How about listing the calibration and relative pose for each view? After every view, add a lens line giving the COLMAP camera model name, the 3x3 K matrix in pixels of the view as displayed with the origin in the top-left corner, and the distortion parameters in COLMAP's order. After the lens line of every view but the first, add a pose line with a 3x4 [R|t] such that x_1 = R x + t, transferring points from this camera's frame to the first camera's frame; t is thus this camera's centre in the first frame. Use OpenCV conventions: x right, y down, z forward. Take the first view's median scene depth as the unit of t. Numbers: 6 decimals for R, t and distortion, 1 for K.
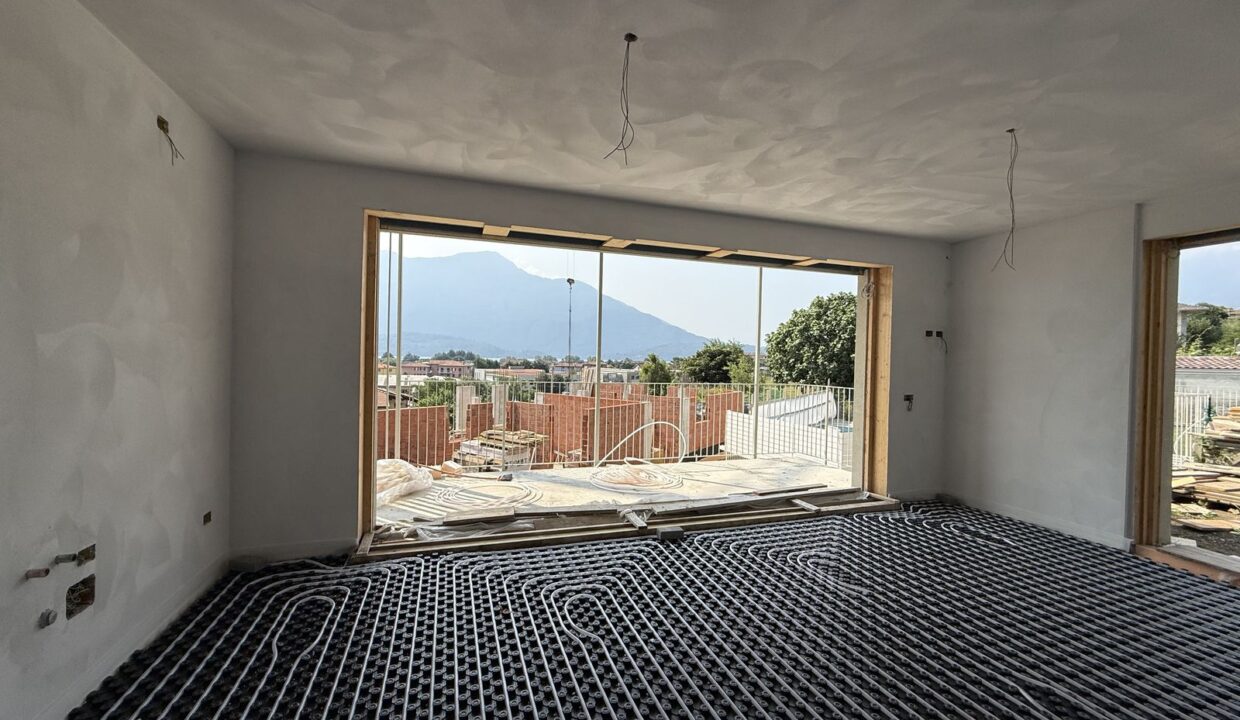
lens RADIAL K [[500.3, 0, 614.6], [0, 500.3, 364.6], [0, 0, 1]] dist [-0.001147, -0.000128]
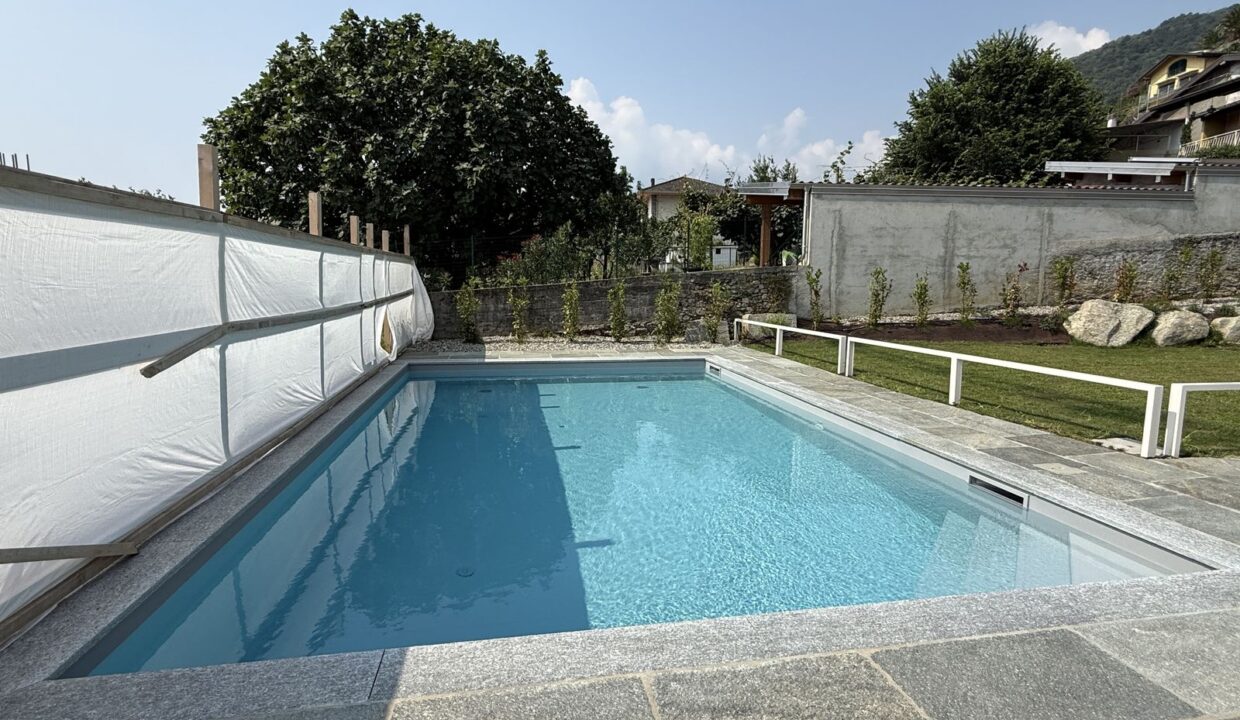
lens RADIAL K [[617.8, 0, 617.2], [0, 617.8, 361.7], [0, 0, 1]] dist [0.000791, 0.000200]
pose [[0.694421, -0.108560, 0.711333, 0.193391], [0.018610, 0.990933, 0.133064, 0.056803], [-0.719329, -0.079165, 0.690144, 0.524656]]
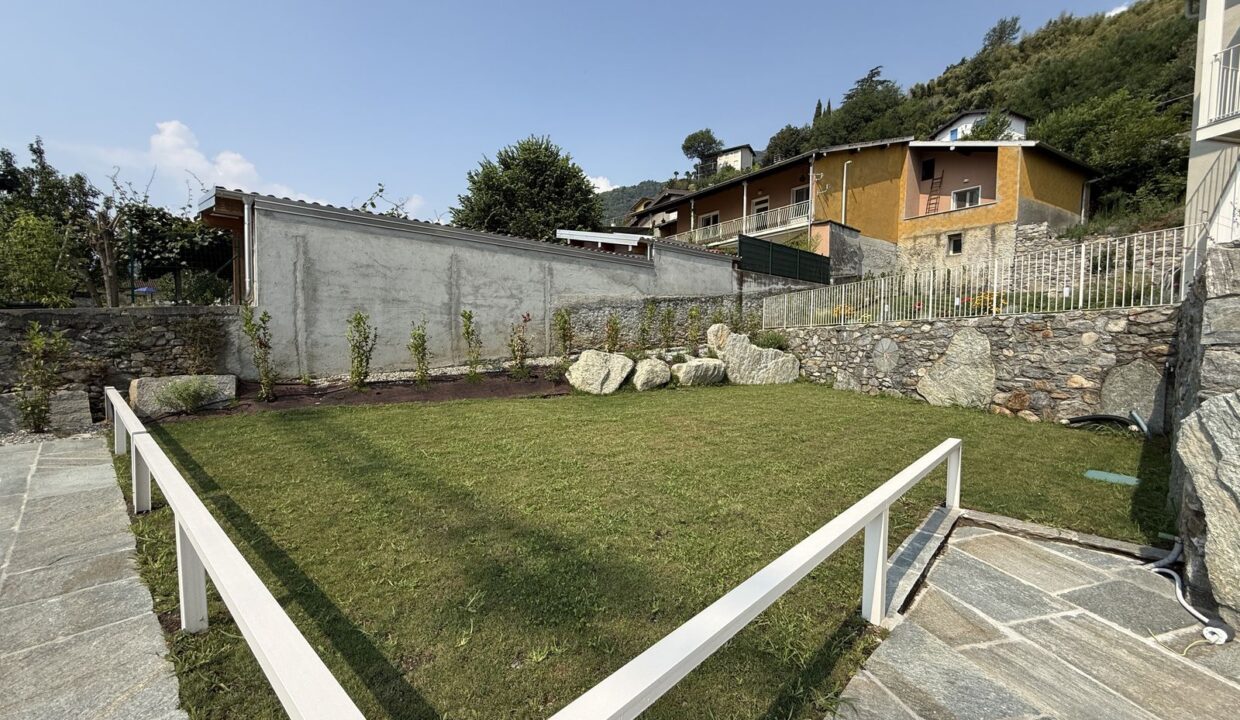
lens RADIAL K [[500.3, 0, 614.6], [0, 500.3, 364.6], [0, 0, 1]] dist [-0.001147, -0.000128]
pose [[0.123605, -0.071028, 0.989786, 0.356229], [0.004346, 0.997464, 0.071036, 0.061607], [-0.992322, -0.004479, 0.123601, 0.522150]]
